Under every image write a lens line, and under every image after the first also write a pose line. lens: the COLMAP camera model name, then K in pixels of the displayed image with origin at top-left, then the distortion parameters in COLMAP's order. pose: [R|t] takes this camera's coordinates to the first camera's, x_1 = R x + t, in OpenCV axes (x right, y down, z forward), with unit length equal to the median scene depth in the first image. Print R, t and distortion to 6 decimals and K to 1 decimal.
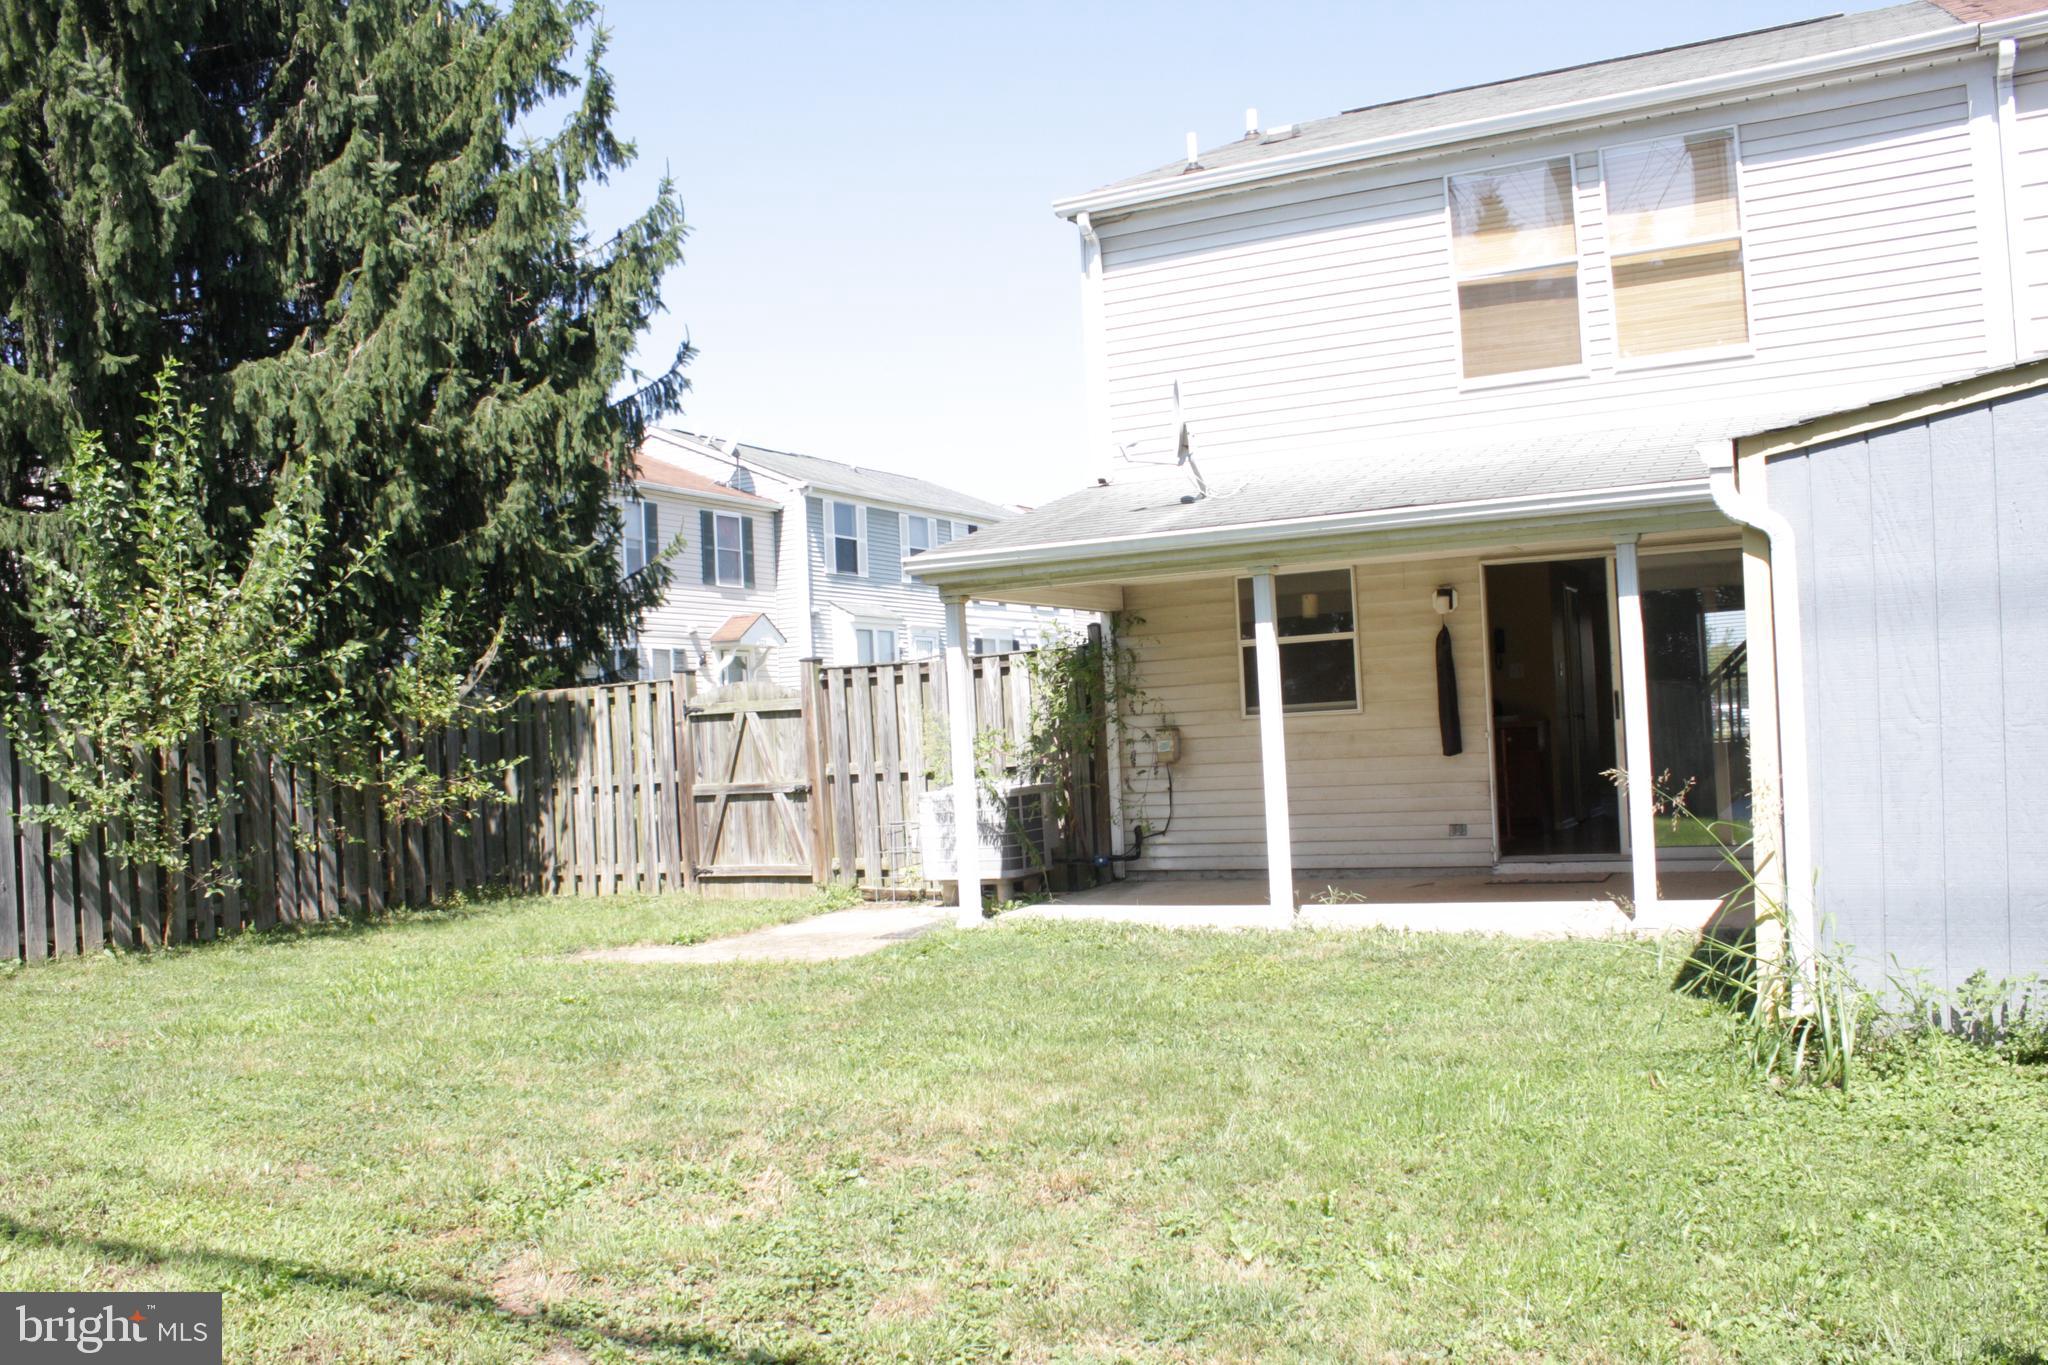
lens RADIAL K [[1748.6, 0, 1052.7], [0, 1748.6, 714.3], [0, 0, 1]] dist [-0.162109, 0.142533]
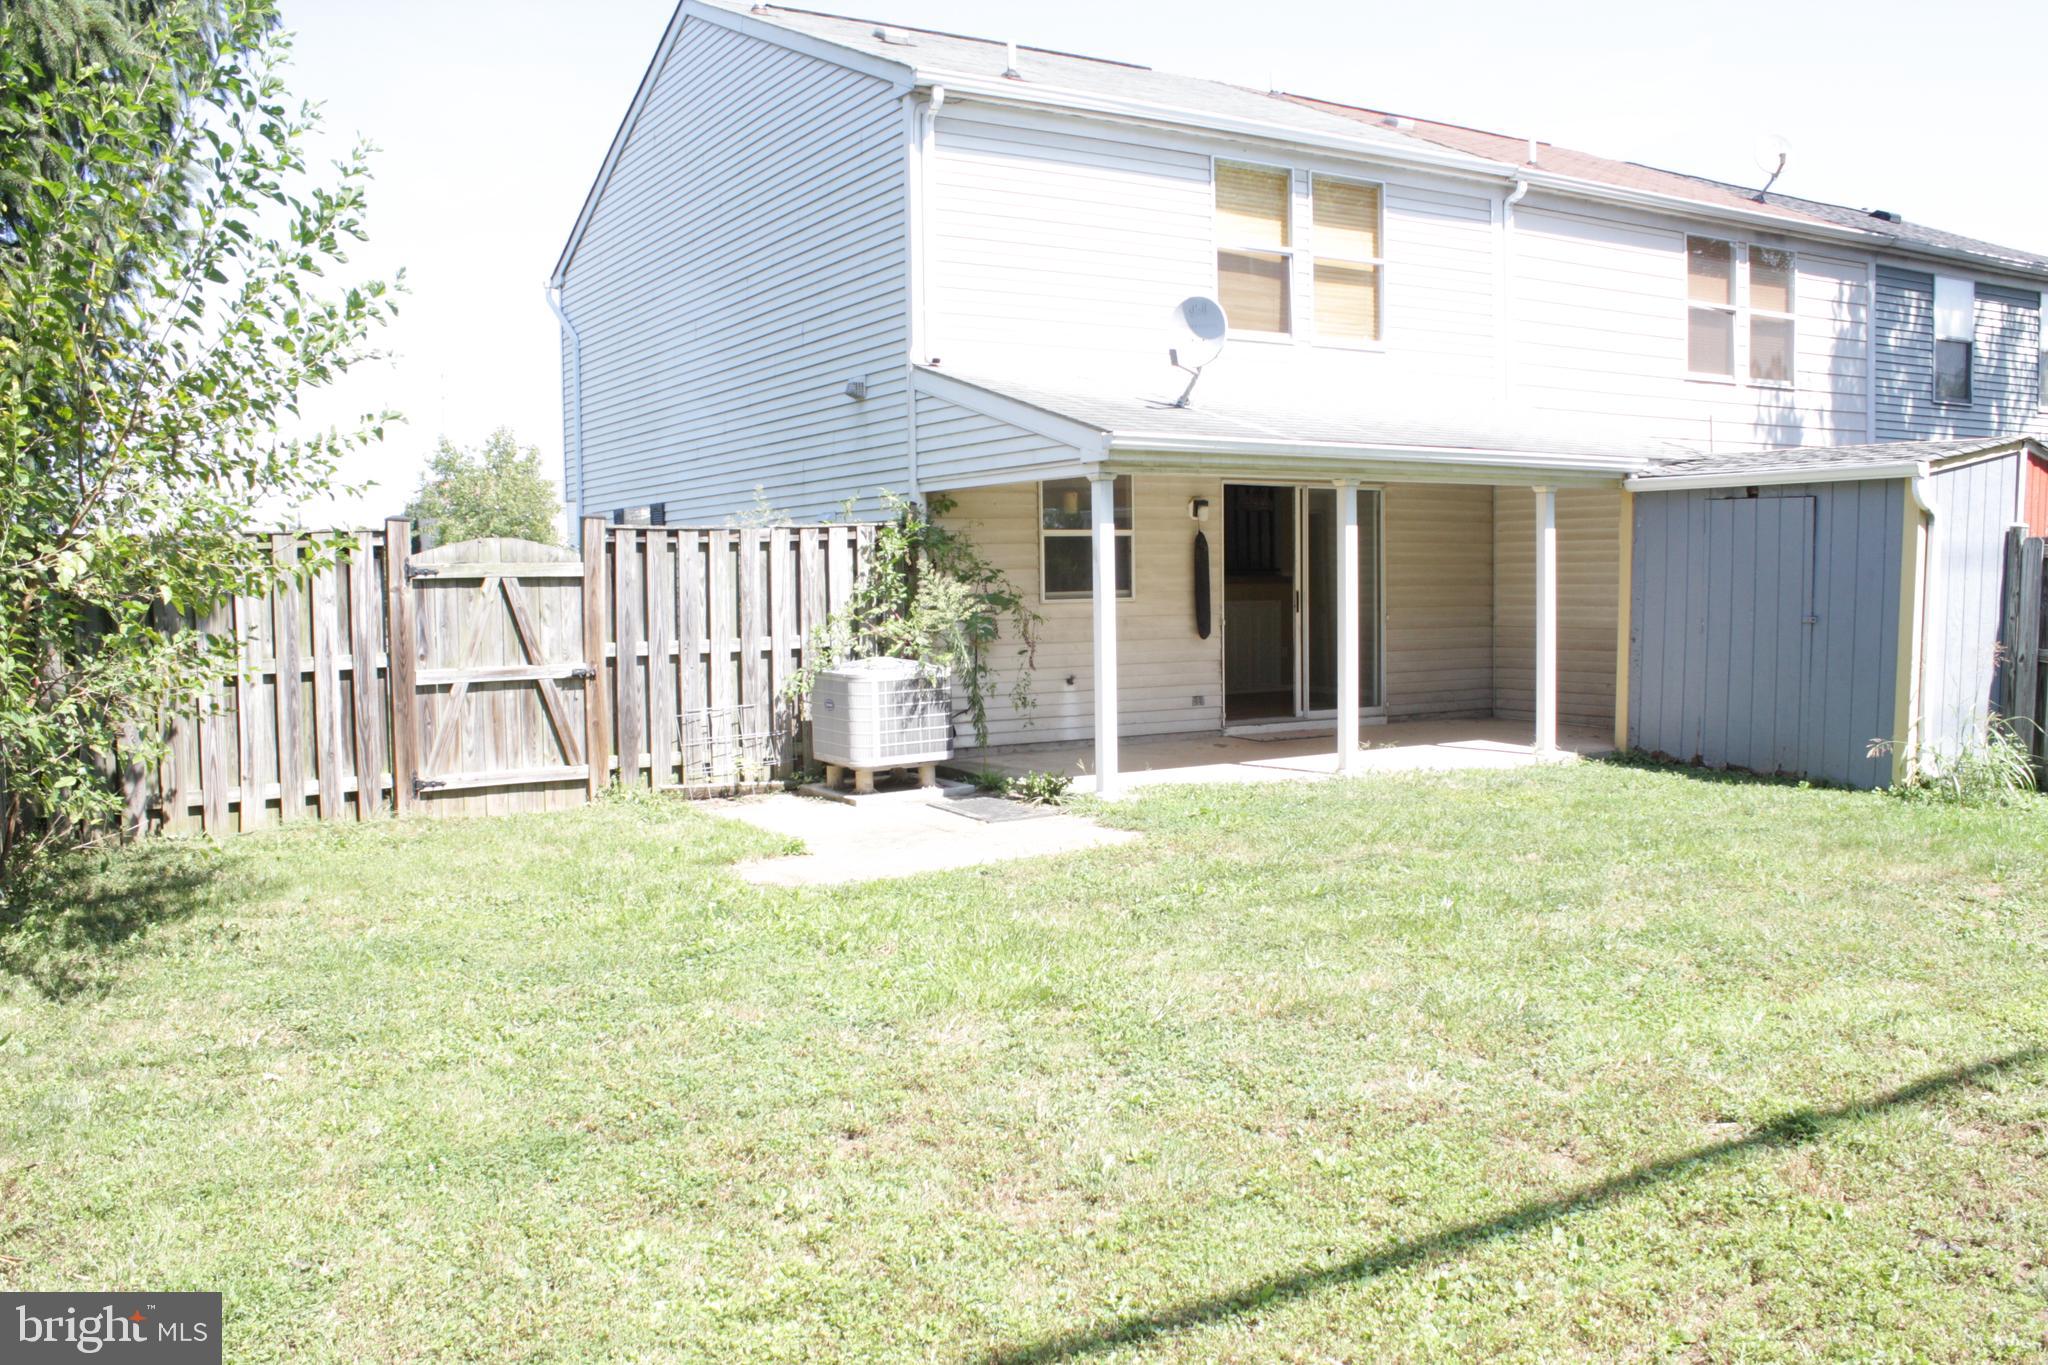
lens RADIAL K [[1704.3, 0, 1029.8], [0, 1704.3, 700.7], [0, 0, 1]] dist [-0.162434, 0.144542]
pose [[0.525047, -0.020278, 0.850832, -0.817147], [-0.022176, 0.999051, 0.037496, 0.024271], [-0.850784, -0.038555, 0.524099, 0.466772]]
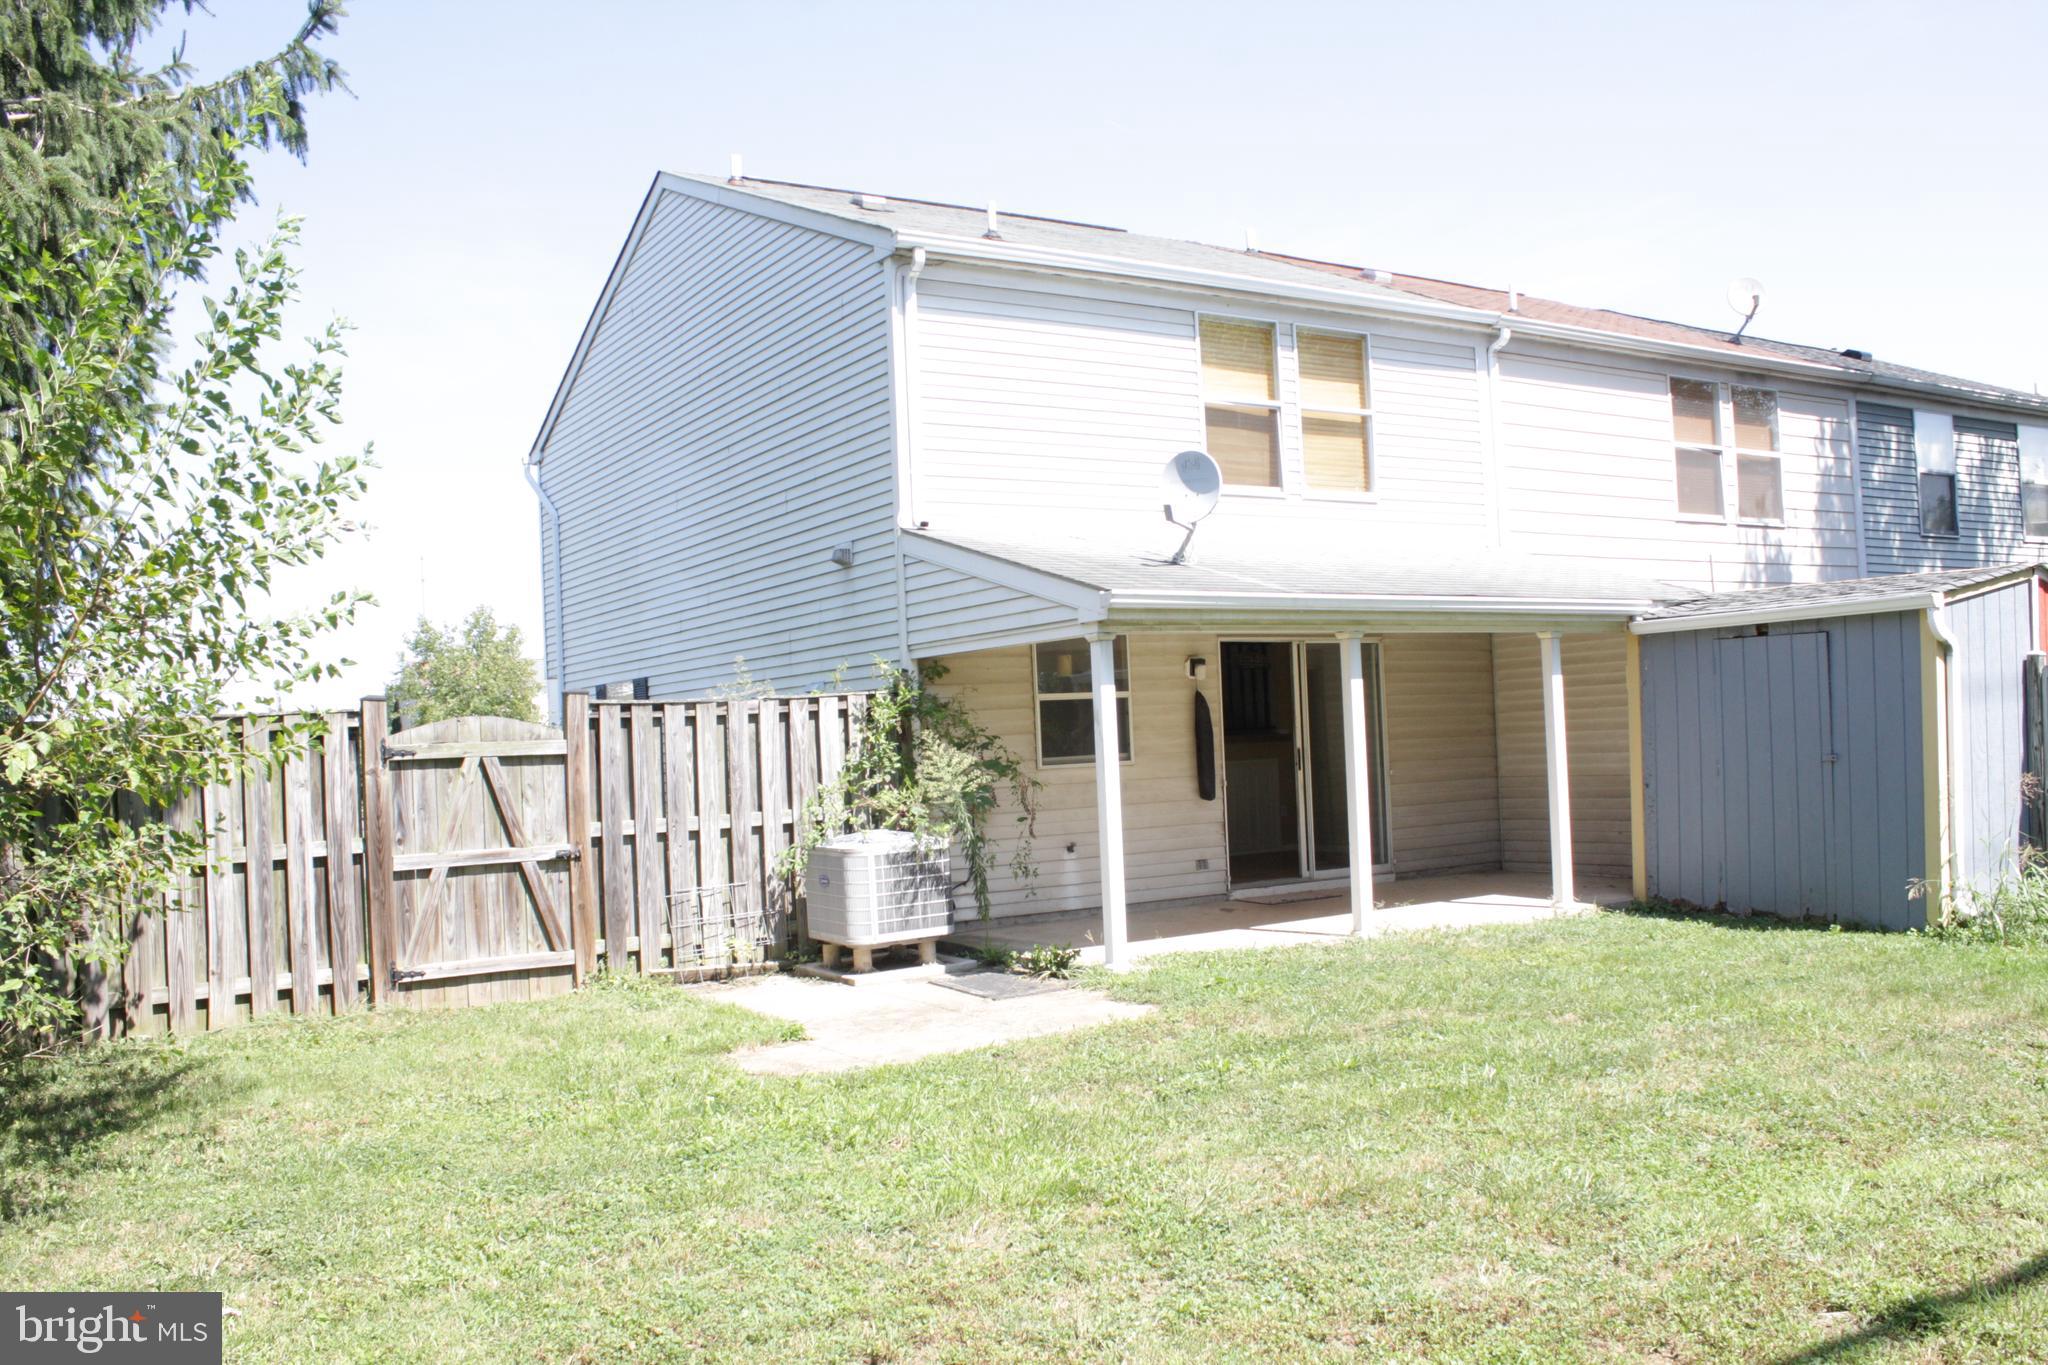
lens RADIAL K [[1701.8, 0, 1026.2], [0, 1701.8, 711.0], [0, 0, 1]] dist [-0.164118, 0.144000]
pose [[0.517918, 0.041996, 0.854399, -0.794035], [0.008018, 0.998512, -0.053940, 0.023488], [-0.855393, 0.034787, 0.516811, 0.492690]]
